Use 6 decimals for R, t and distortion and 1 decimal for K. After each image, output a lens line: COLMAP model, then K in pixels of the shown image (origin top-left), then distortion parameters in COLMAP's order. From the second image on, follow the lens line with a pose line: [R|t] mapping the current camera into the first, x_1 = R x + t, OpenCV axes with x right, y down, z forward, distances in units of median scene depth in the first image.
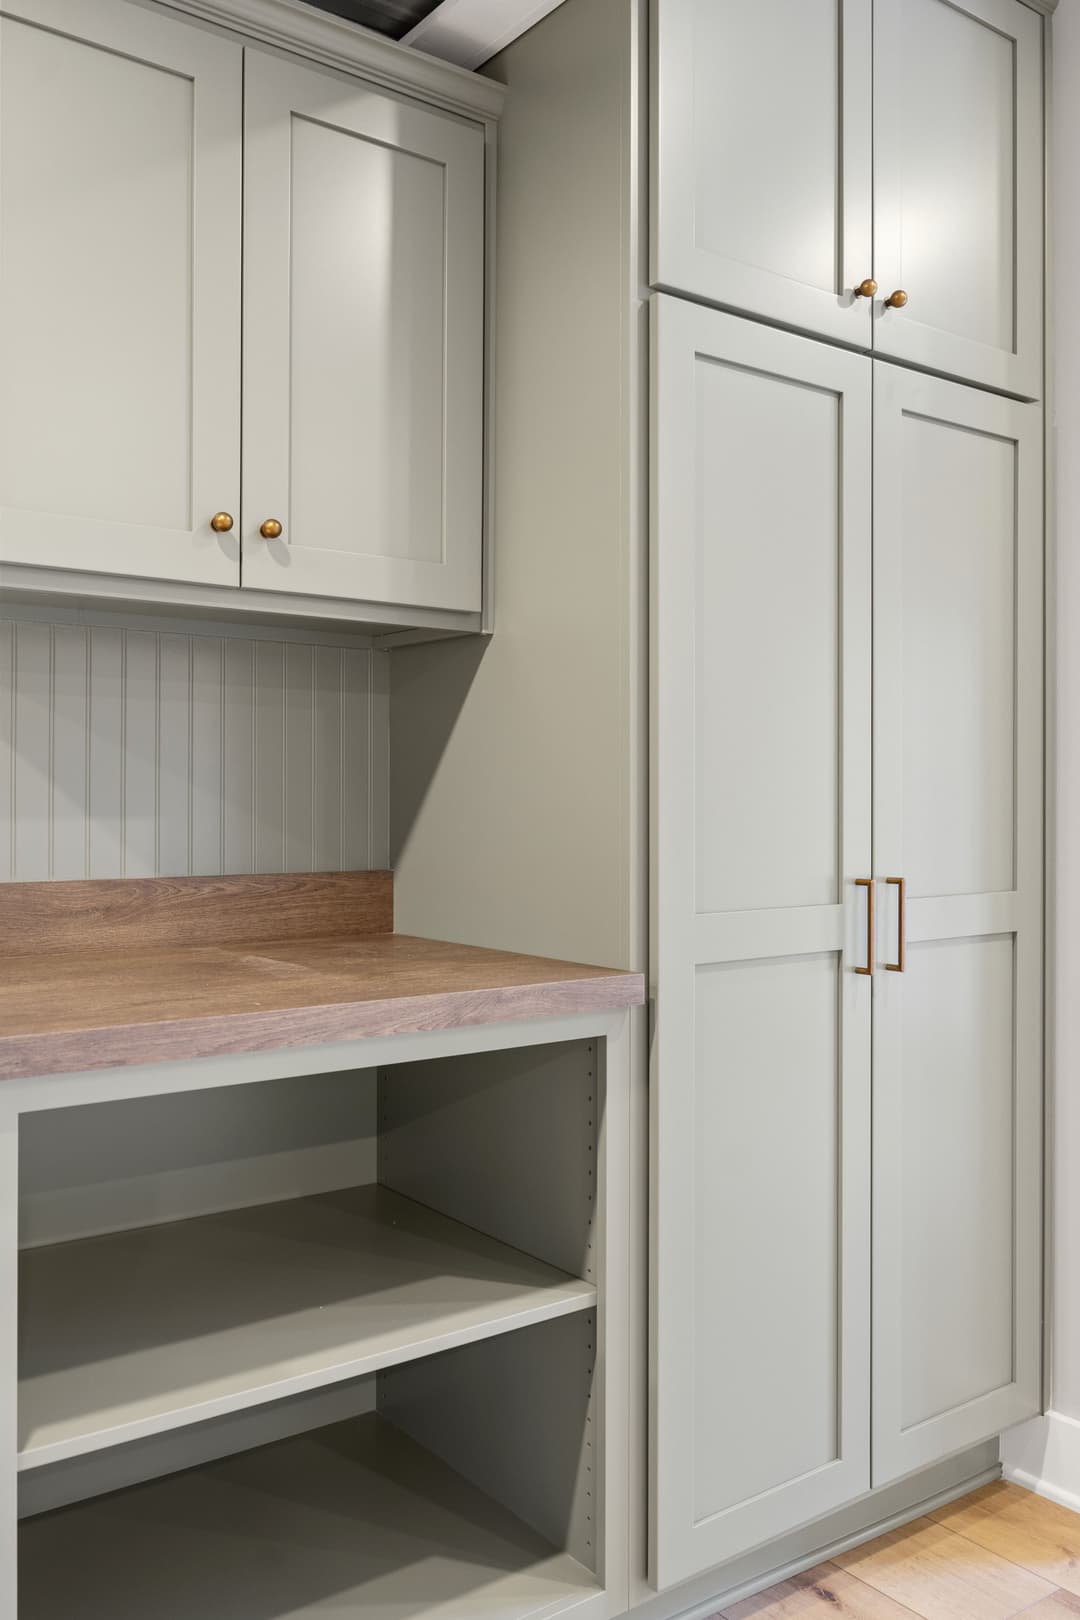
lens RADIAL K [[1337.9, 0, 540.0], [0, 1337.9, 810.0], [0, 0, 1]] dist [0.004010, 0.002640]
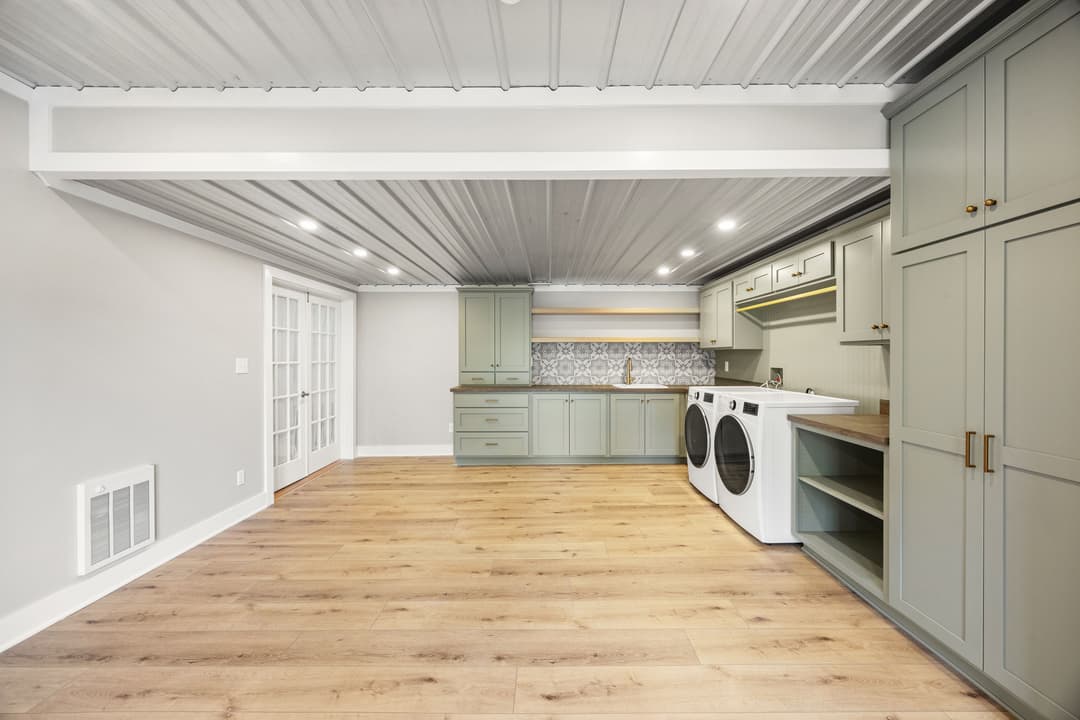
lens RADIAL K [[409.3, 0, 544.9], [0, 409.3, 357.5], [0, 0, 1]] dist [-0.001190, -0.000157]
pose [[-0.599958, -0.000125, -0.800032, 1.387680], [-0.005441, 0.999977, 0.003924, -0.092090], [0.800013, 0.006707, -0.599945, 0.802830]]
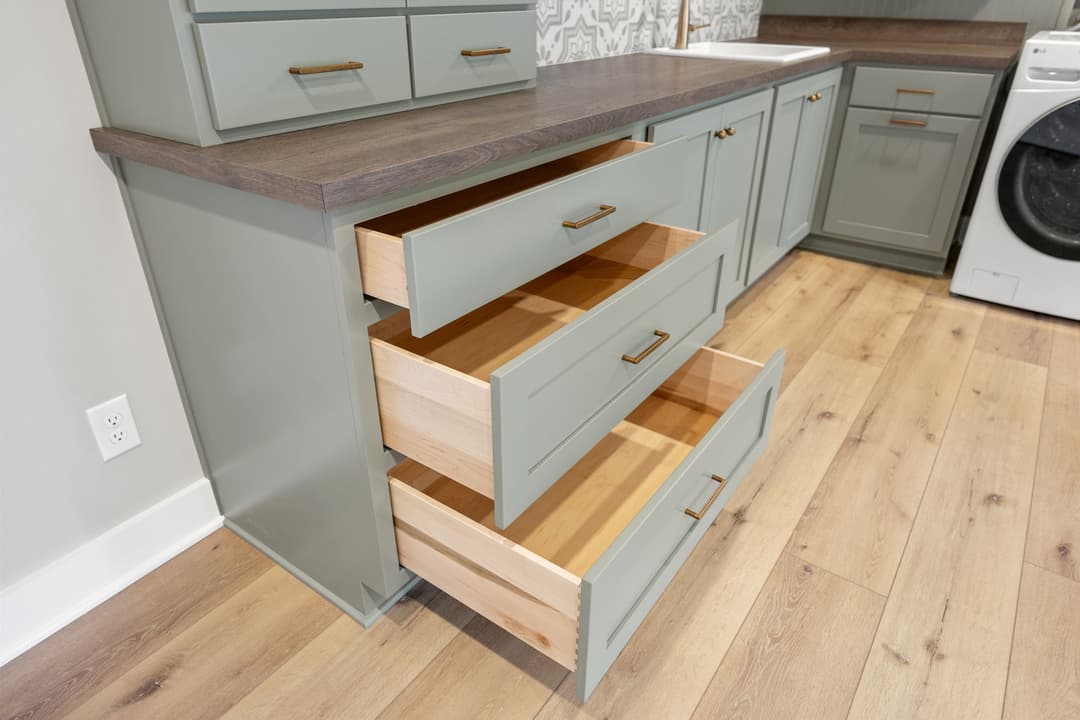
lens RADIAL K [[675.3, 0, 544.5], [0, 675.3, 356.1], [0, 0, 1]] dist [-0.001483, -0.000489]
pose [[0.301983, 0.455853, -0.837260, 0.221493], [-0.008508, 0.879517, 0.475791, -0.004715], [0.953275, -0.136557, 0.269478, -1.145879]]
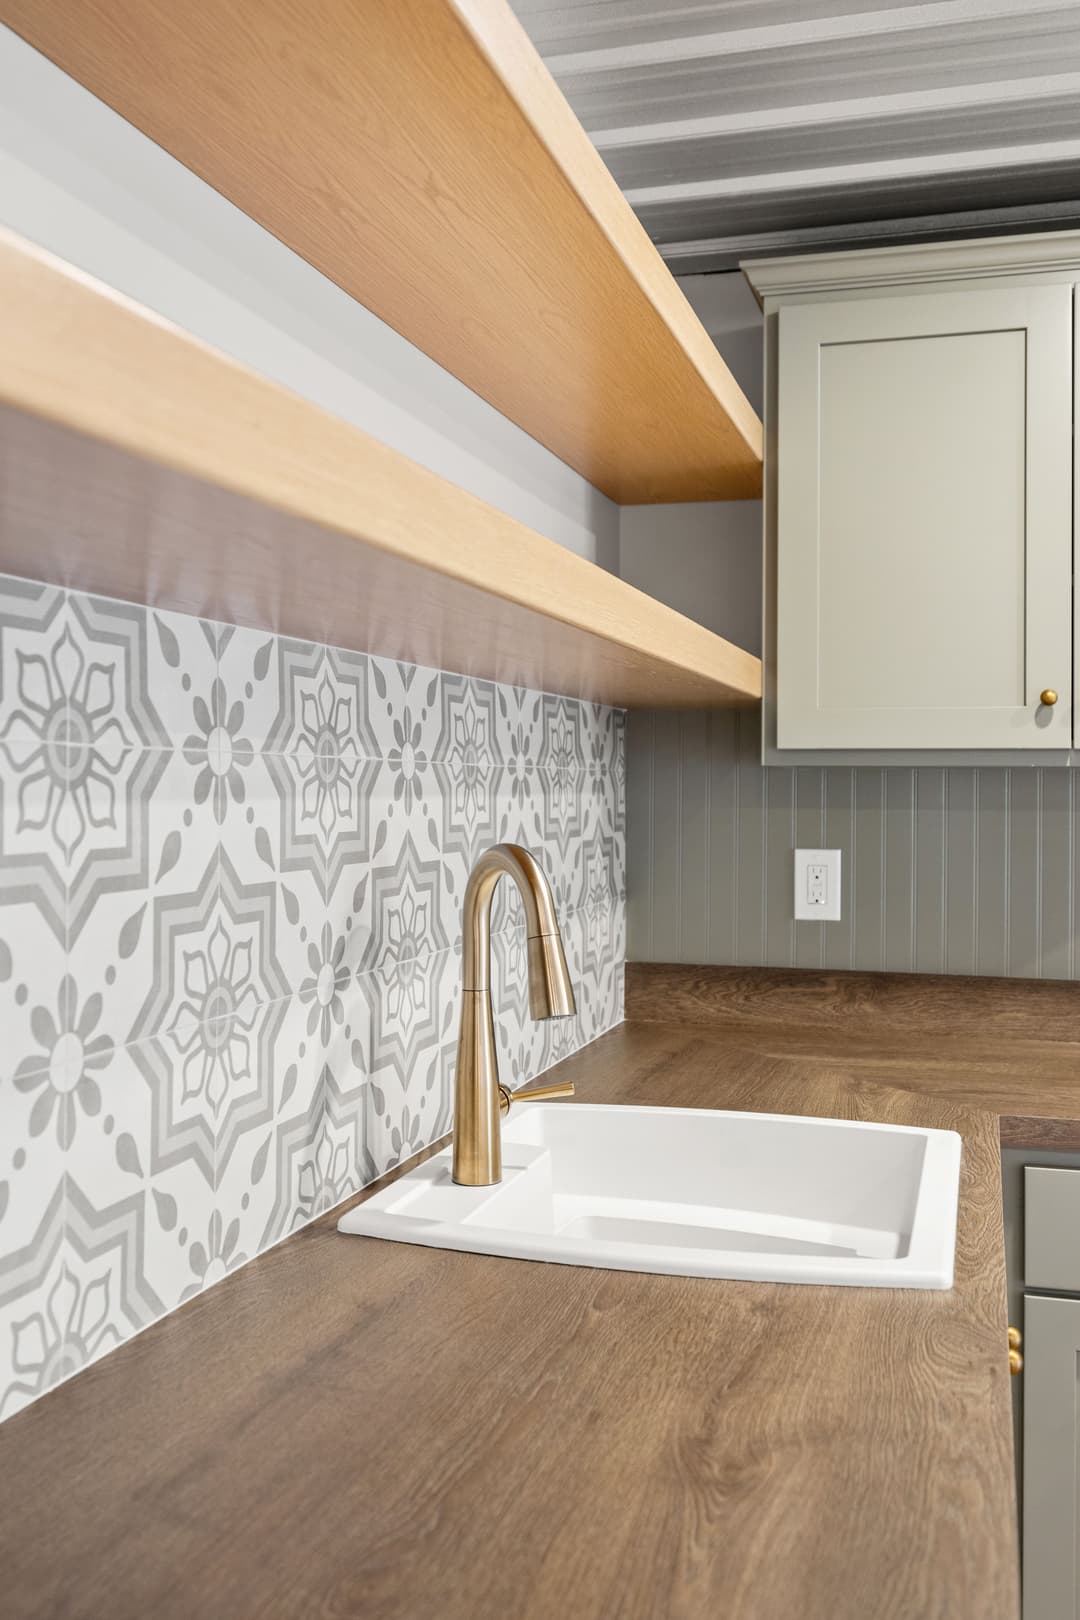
lens RADIAL K [[1542.9, 0, 535.8], [0, 1542.9, 778.8], [0, 0, 1]] dist [0.012115, 0.005388]
pose [[0.597039, -0.002852, -0.802207, -0.473636], [-0.008788, 0.999910, -0.010096, -0.109289], [0.802164, 0.013077, 0.596961, -0.882555]]
